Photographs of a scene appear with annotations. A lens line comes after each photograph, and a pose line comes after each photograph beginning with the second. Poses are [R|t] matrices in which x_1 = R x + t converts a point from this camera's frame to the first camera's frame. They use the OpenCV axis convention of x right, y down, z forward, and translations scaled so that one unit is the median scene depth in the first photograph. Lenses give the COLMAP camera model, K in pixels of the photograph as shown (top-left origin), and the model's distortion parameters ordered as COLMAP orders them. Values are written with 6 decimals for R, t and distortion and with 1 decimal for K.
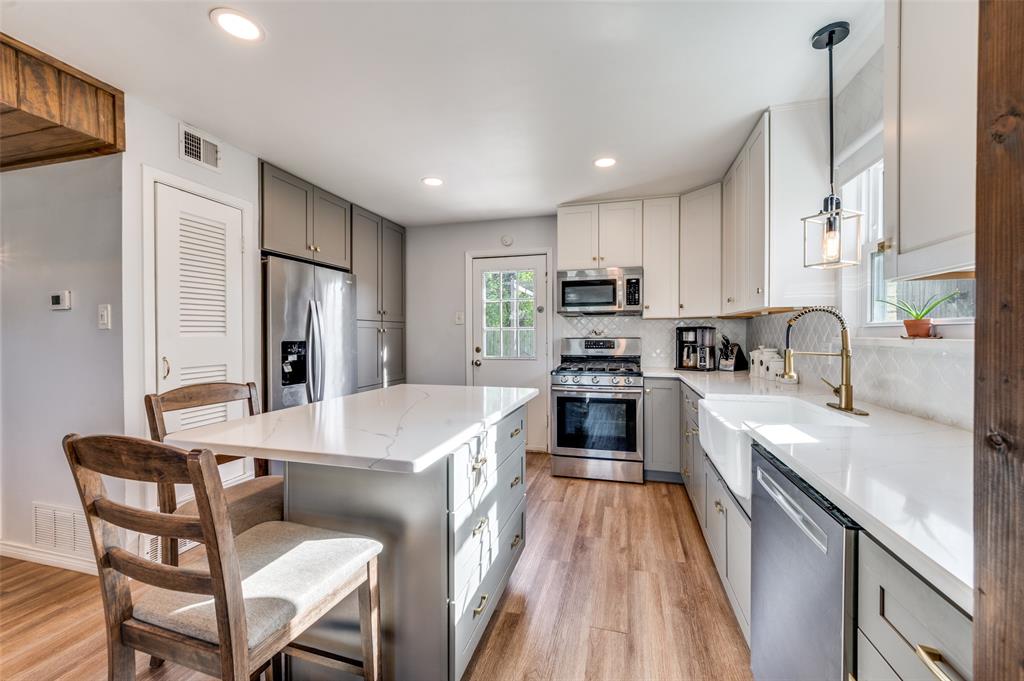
lens RADIAL K [[404.0, 0, 521.1], [0, 404.0, 340.6], [0, 0, 1]] dist [0.003261, -0.000894]
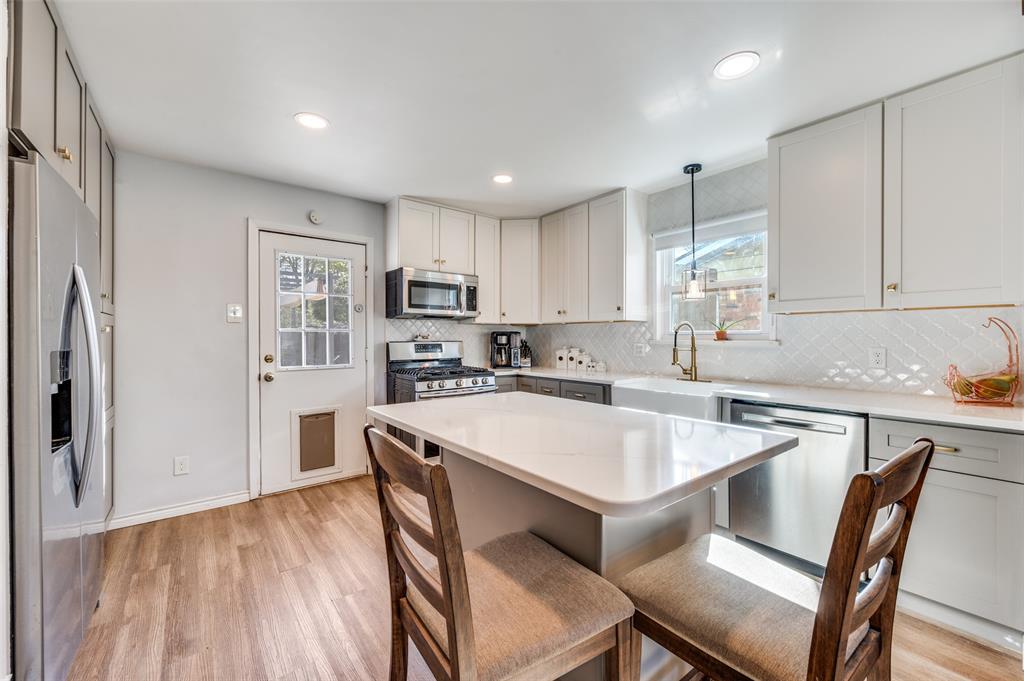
lens RADIAL K [[404.0, 0, 522.5], [0, 404.0, 338.1], [0, 0, 1]] dist [0.003261, -0.000894]
pose [[0.594792, 0.001976, 0.803877, -0.498243], [0.010044, 0.999901, -0.009889, -0.002945], [-0.803817, 0.013956, 0.594713, 0.252672]]
